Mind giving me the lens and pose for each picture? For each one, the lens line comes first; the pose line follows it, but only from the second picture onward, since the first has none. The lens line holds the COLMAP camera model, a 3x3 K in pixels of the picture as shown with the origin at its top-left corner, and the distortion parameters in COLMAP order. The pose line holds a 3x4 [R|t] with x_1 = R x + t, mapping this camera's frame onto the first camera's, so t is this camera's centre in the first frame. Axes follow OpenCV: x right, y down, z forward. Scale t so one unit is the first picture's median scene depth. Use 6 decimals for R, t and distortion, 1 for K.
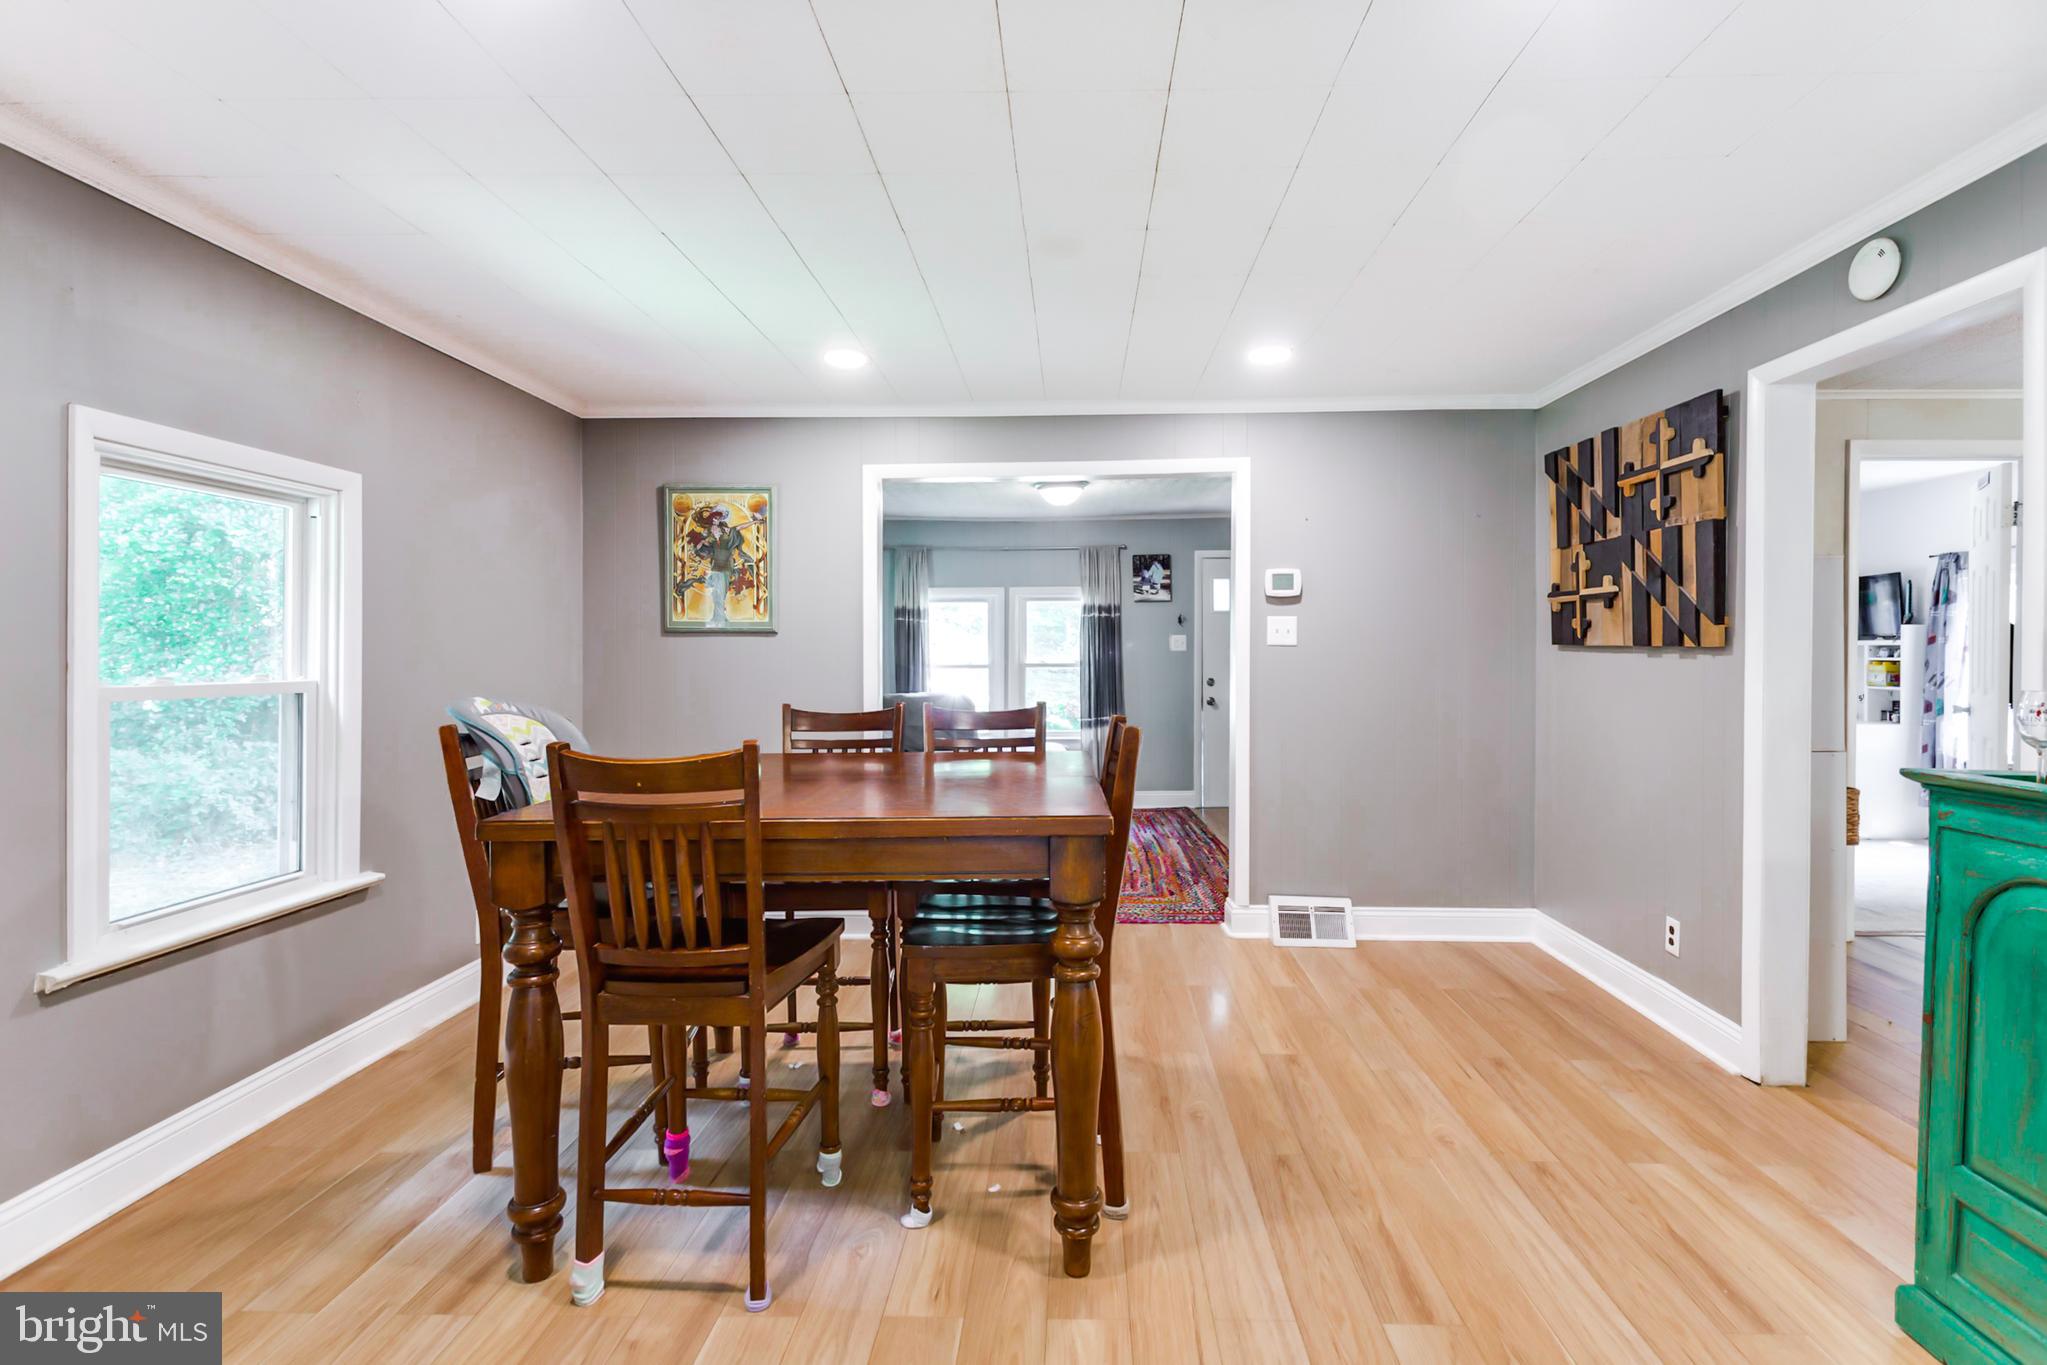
lens RADIAL K [[989.1, 0, 1068.3], [0, 989.1, 662.2], [0, 0, 1]] dist [0.007113, -0.004004]
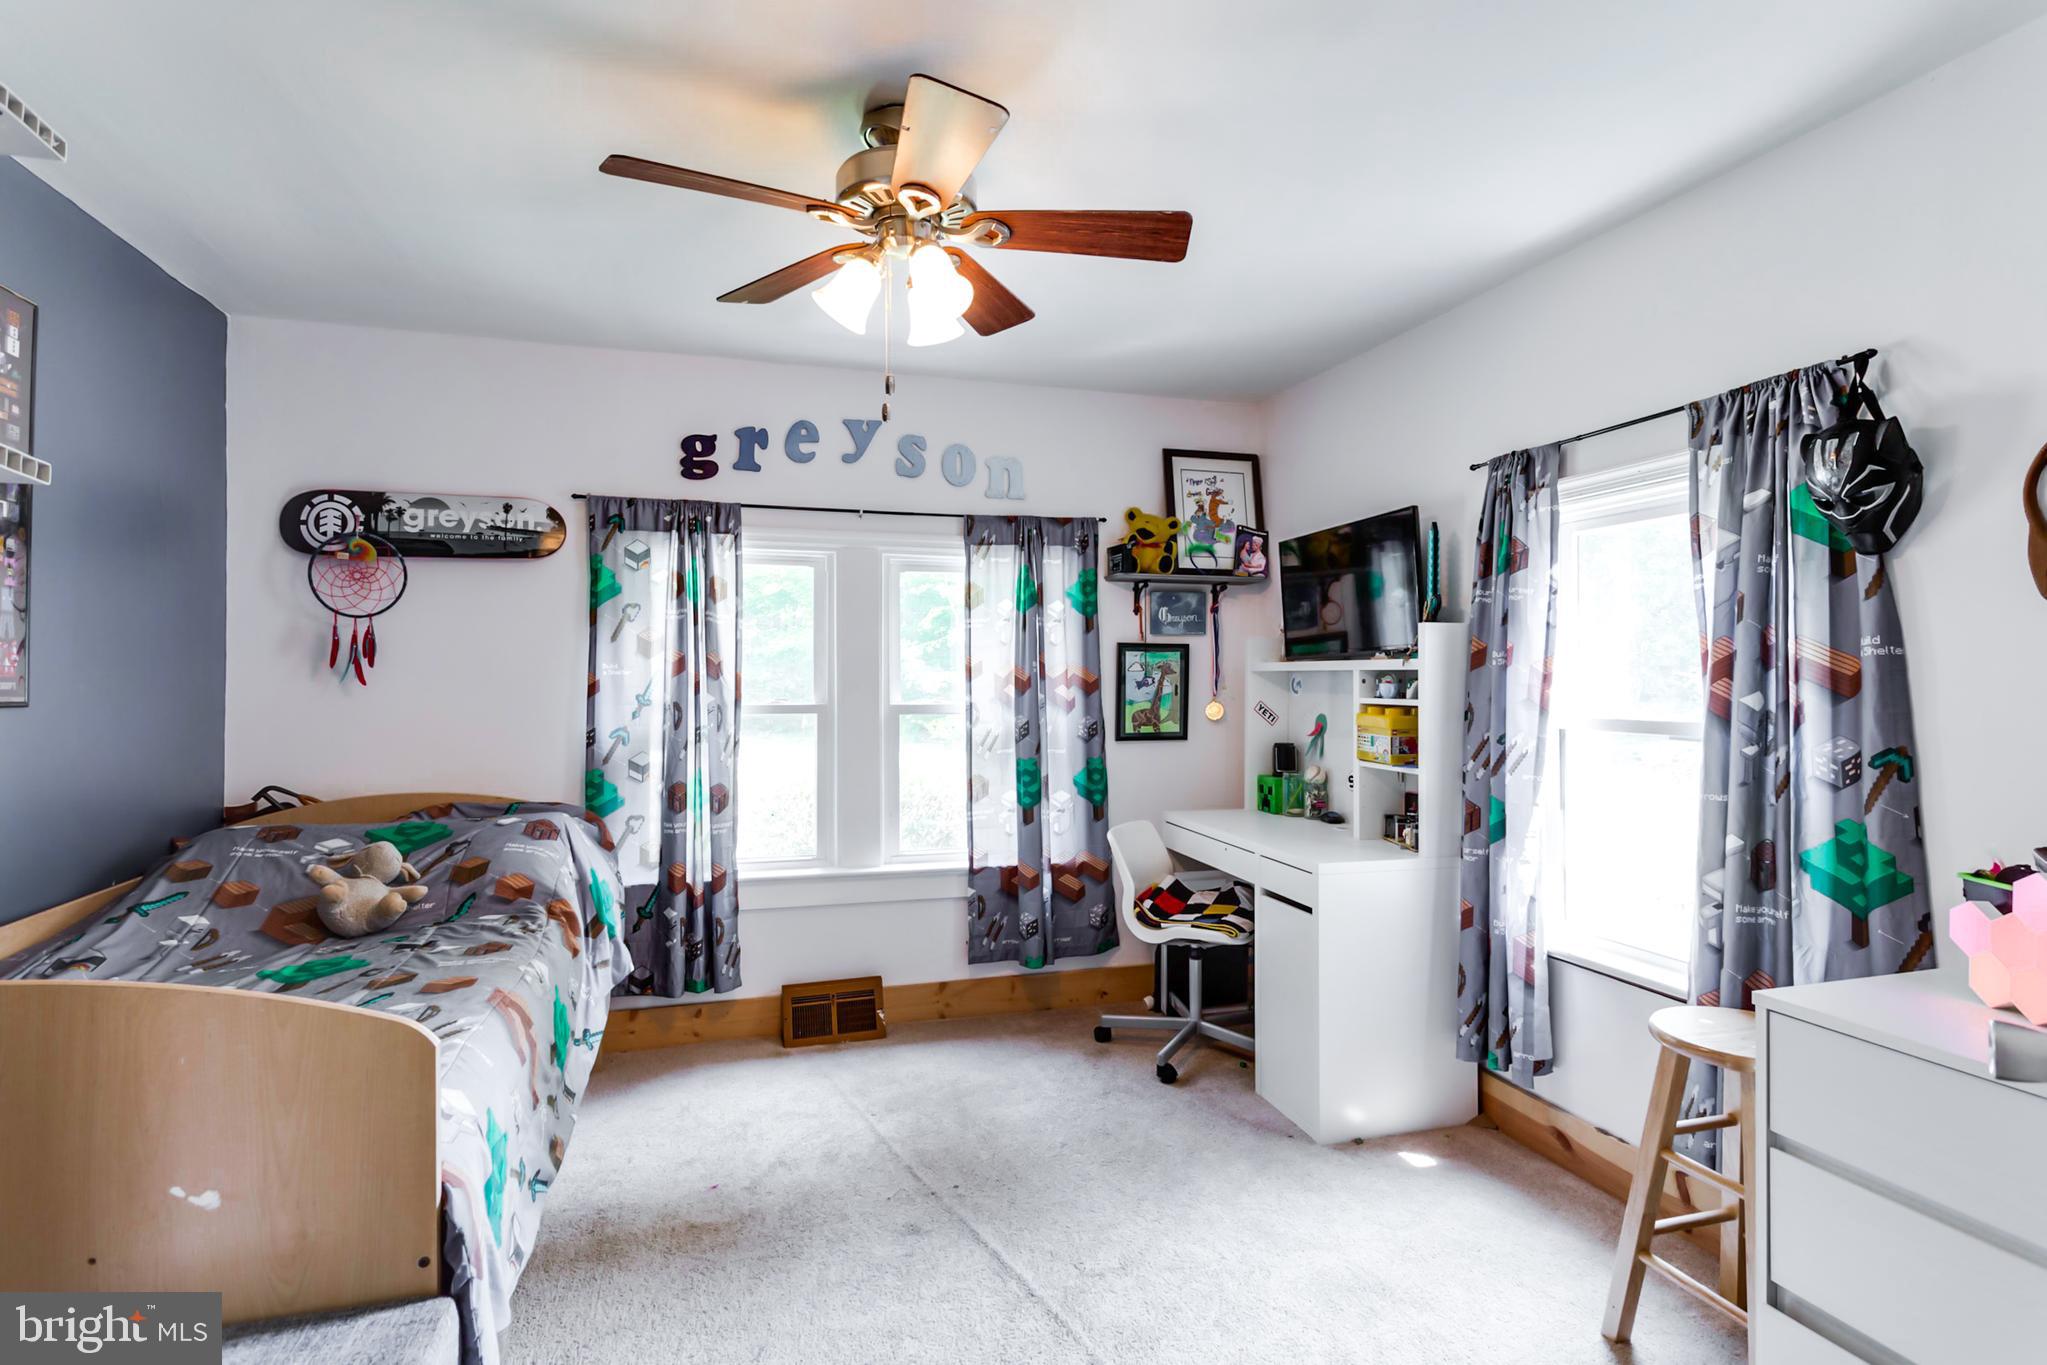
lens RADIAL K [[989.1, 0, 1028.7], [0, 989.1, 673.8], [0, 0, 1]] dist [0.007113, -0.004004]
pose [[0.950544, -0.002509, 0.310581, 0.542397], [0.004744, 0.999968, -0.006439, -0.013613], [-0.310555, 0.007594, 0.950525, 0.641197]]
